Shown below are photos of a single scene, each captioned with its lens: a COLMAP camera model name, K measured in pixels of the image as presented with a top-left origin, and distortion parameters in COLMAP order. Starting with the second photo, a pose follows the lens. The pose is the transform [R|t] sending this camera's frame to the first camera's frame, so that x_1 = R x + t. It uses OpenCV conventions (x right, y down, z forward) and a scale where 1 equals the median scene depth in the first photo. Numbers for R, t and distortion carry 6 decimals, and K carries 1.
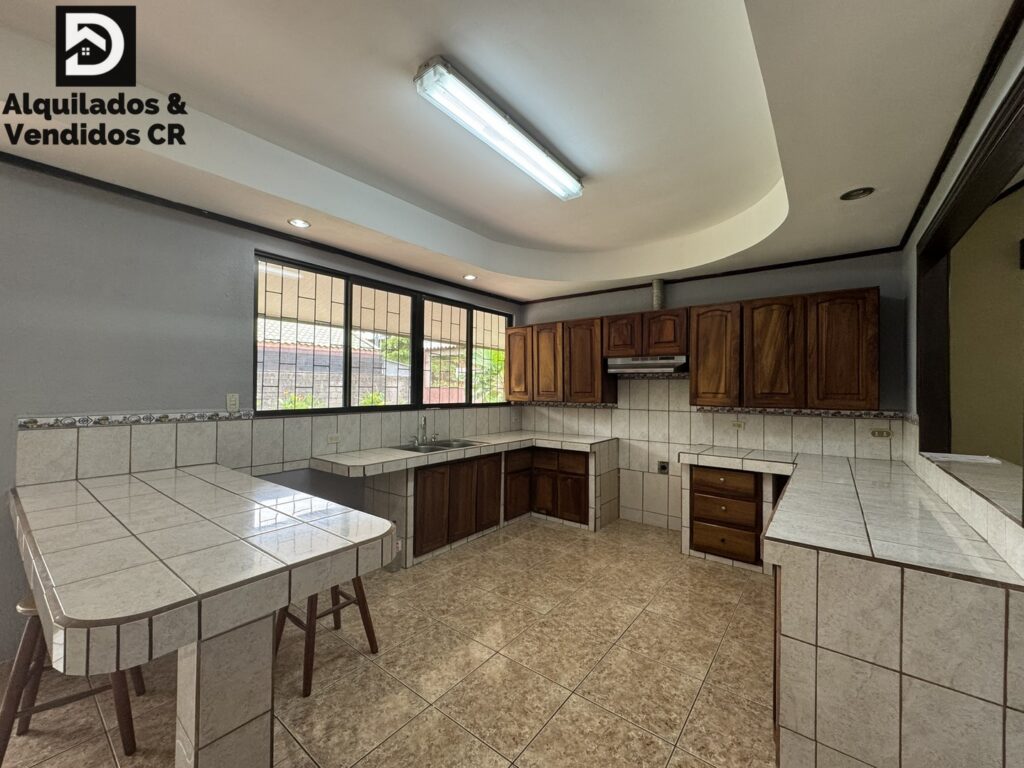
lens RADIAL K [[405.9, 0, 515.5], [0, 405.9, 384.6], [0, 0, 1]] dist [-0.001104, -0.000327]
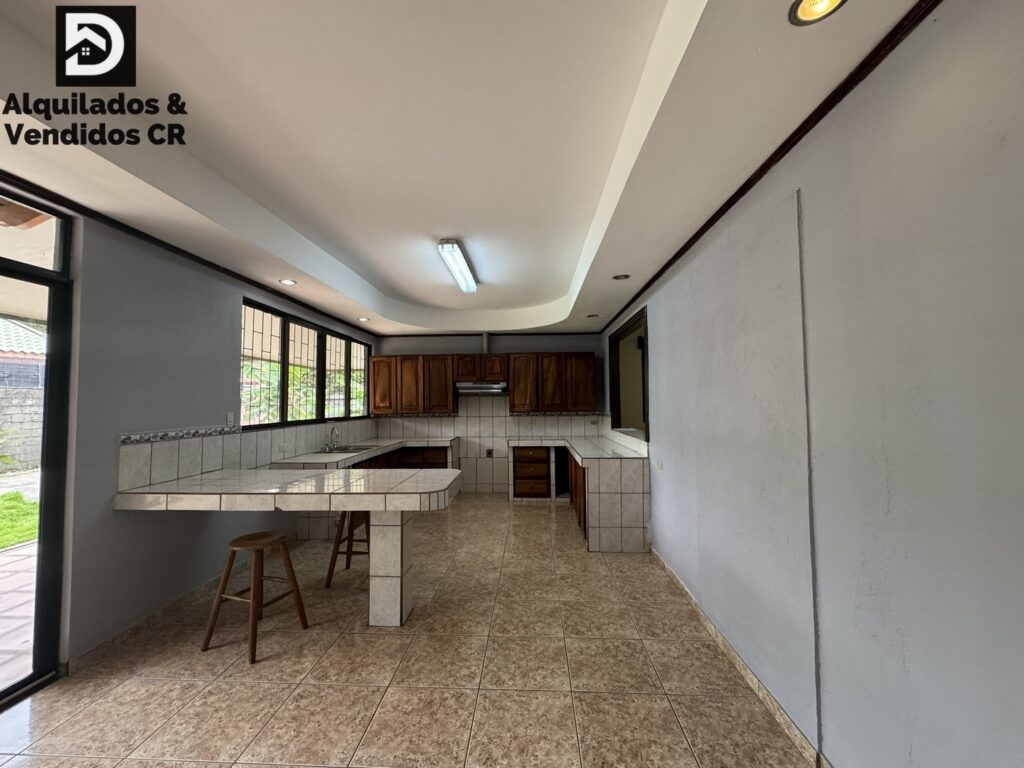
lens RADIAL K [[405.9, 0, 513.2], [0, 405.9, 385.7], [0, 0, 1]] dist [-0.001104, -0.000327]
pose [[0.817819, 0.006343, 0.575441, -0.535898], [0.012260, 0.999520, -0.028443, -0.010242], [-0.575346, 0.030316, 0.817348, -0.384474]]
